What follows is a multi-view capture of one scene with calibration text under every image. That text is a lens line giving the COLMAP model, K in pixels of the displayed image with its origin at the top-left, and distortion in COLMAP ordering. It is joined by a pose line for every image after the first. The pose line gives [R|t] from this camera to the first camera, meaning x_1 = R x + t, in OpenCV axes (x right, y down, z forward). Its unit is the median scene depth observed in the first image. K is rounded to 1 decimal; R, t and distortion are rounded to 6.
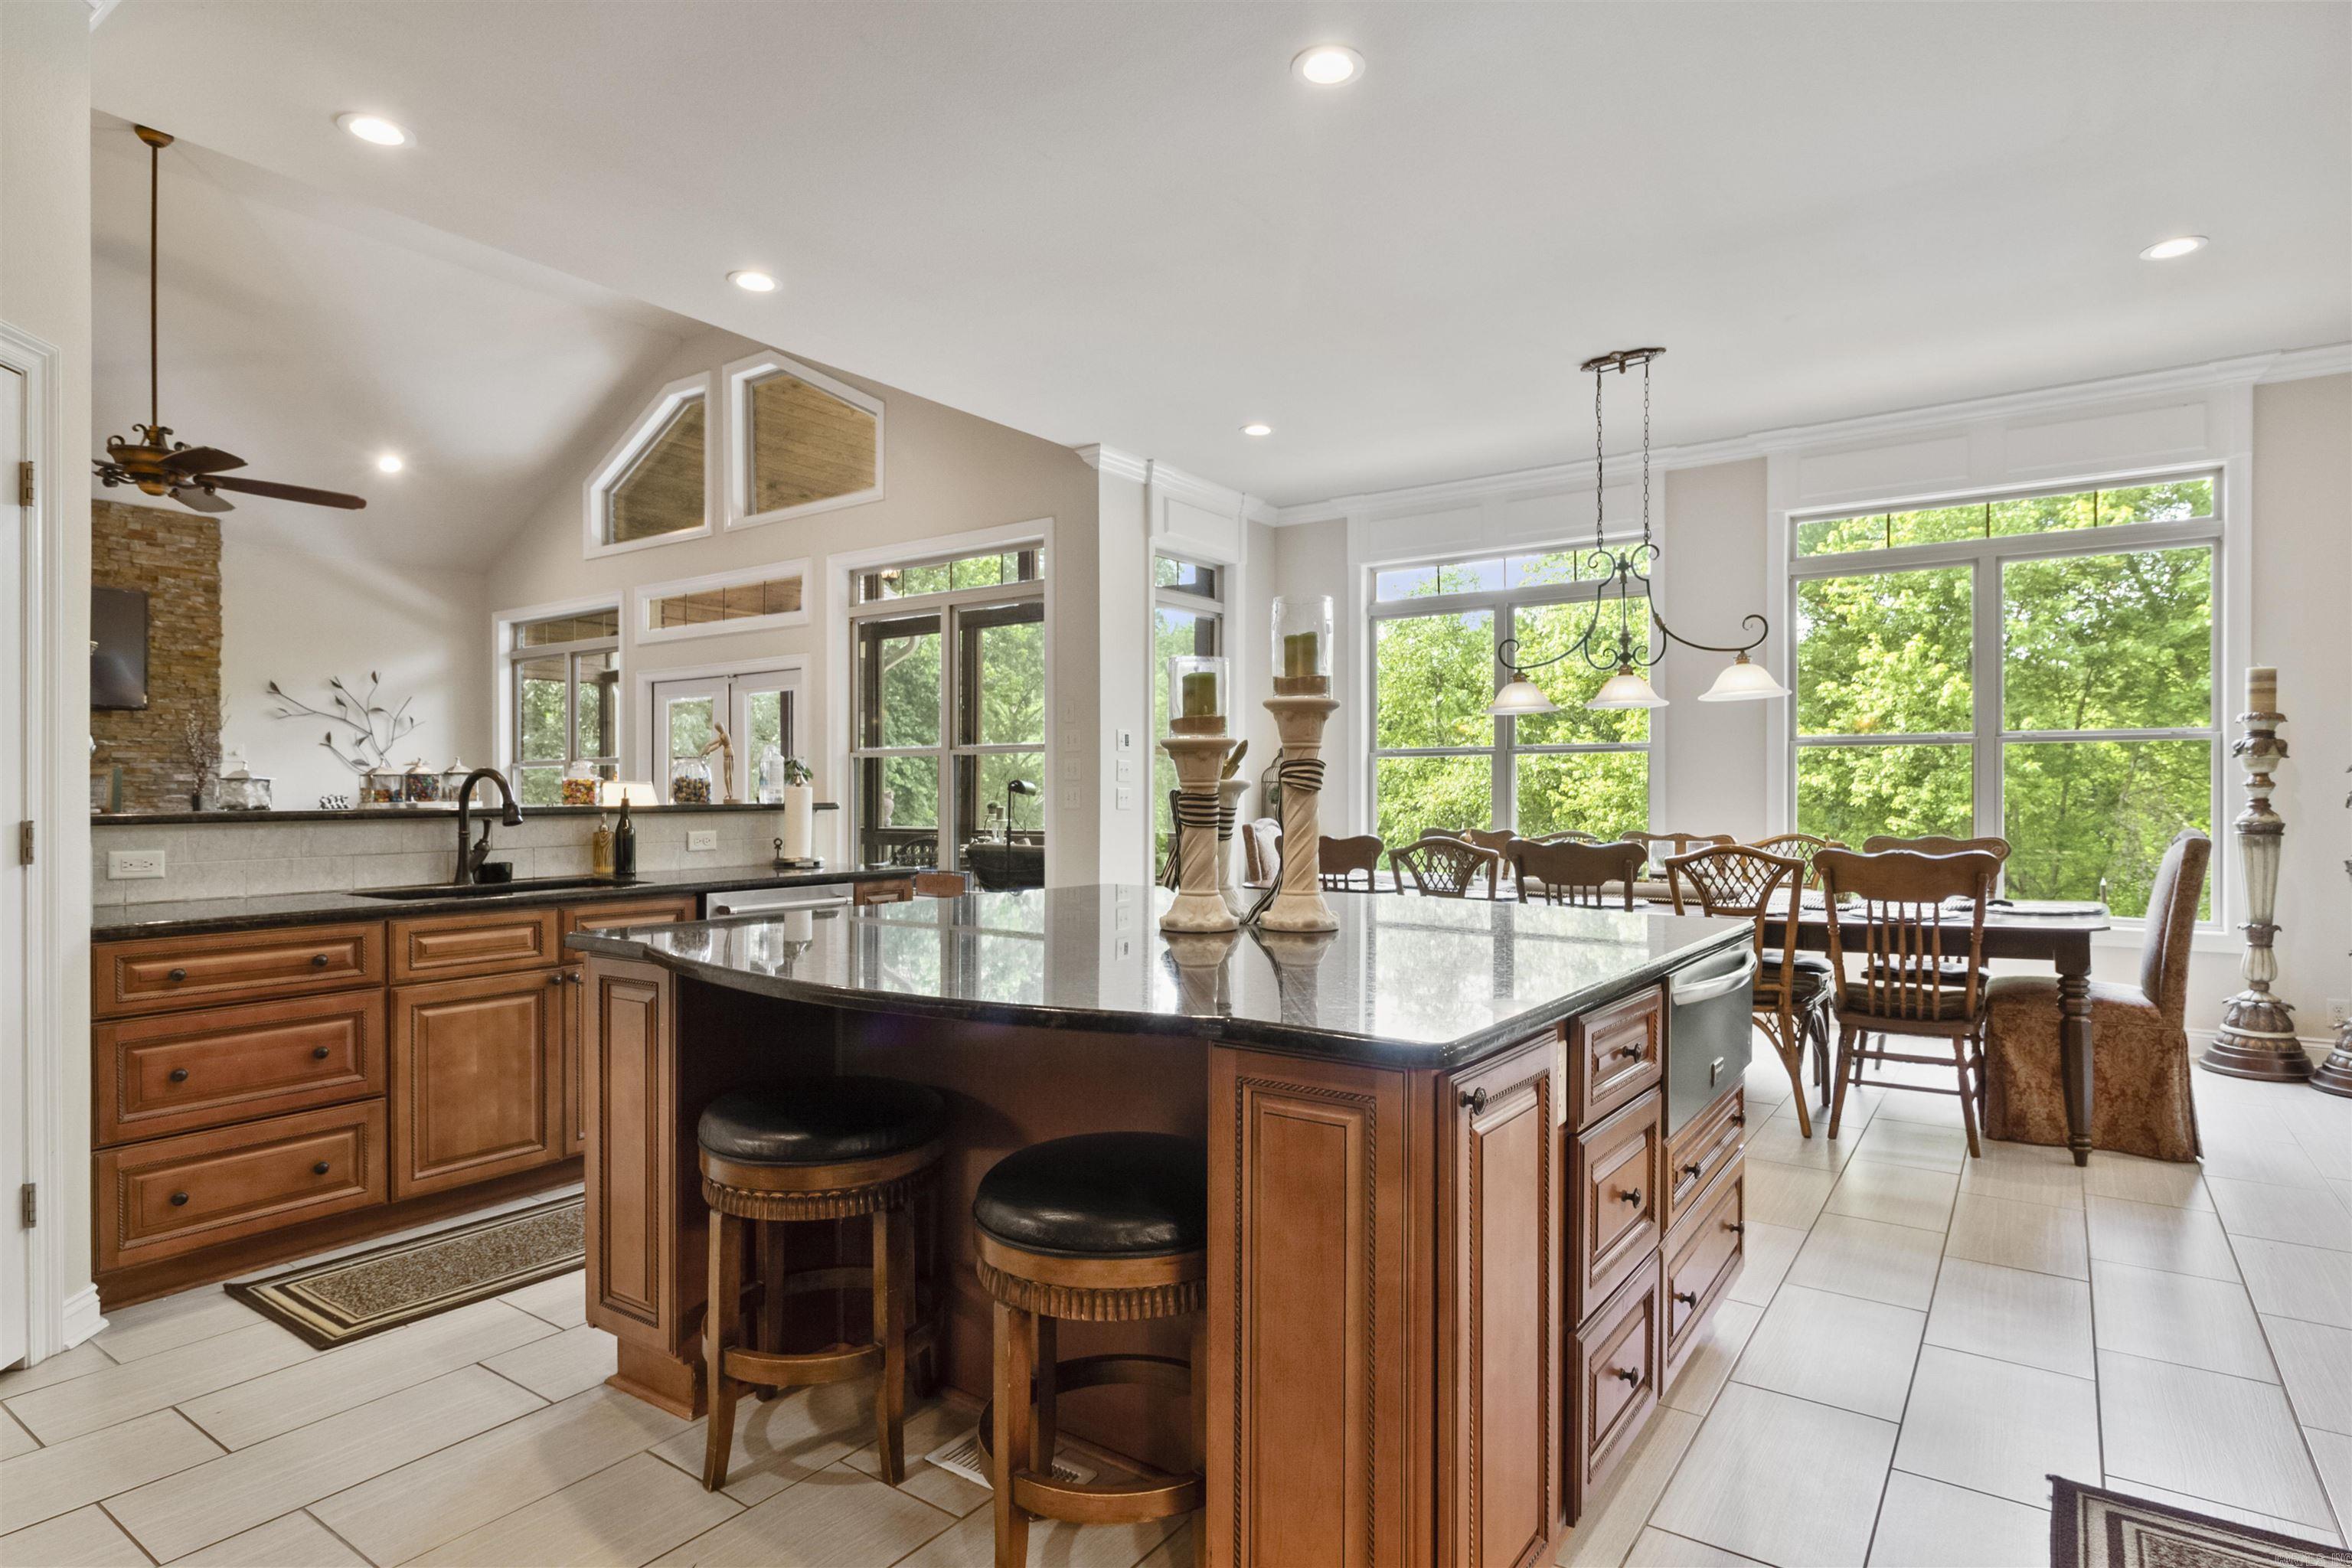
lens RADIAL K [[1257.4, 0, 1181.5], [0, 1257.4, 797.5], [0, 0, 1]] dist [0.004302, 0.000021]
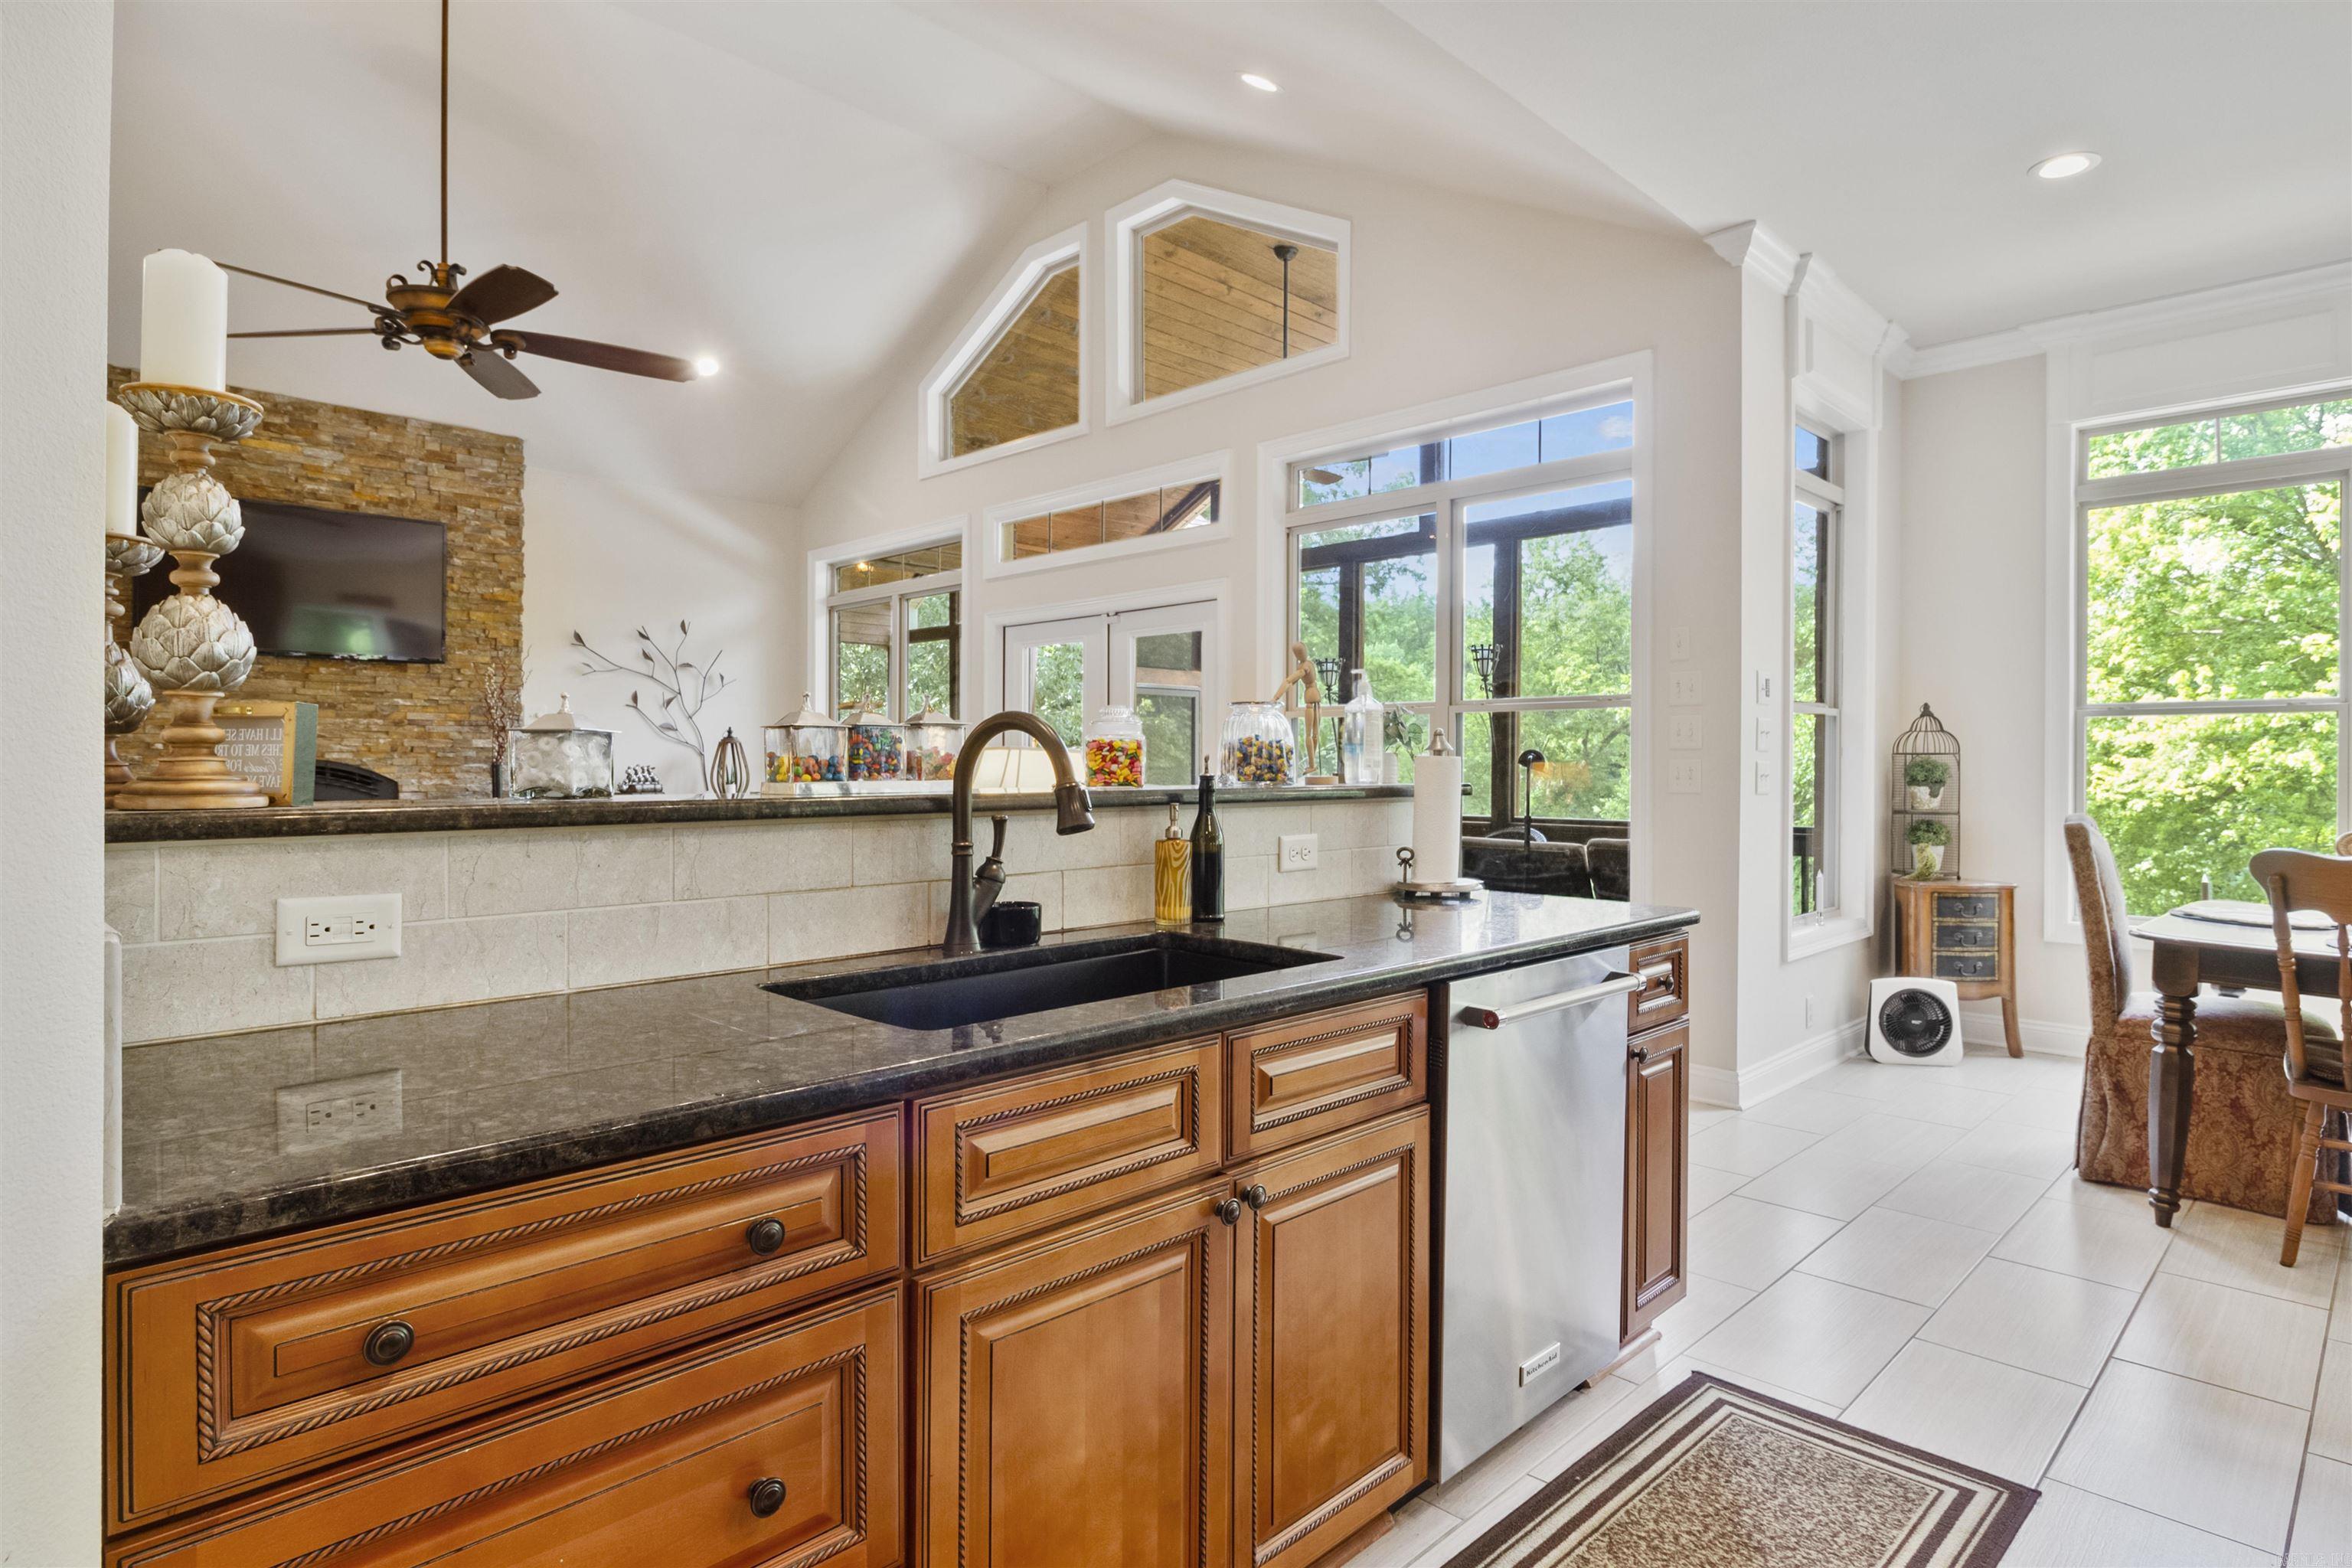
lens RADIAL K [[1257.4, 0, 1169.7], [0, 1257.4, 772.2], [0, 0, 1]] dist [0.004302, 0.000021]
pose [[0.984476, 0.006519, -0.175396, -0.221893], [-0.006429, 0.999979, 0.001082, -0.000621], [0.175399, 0.000063, 0.984497, 0.292017]]
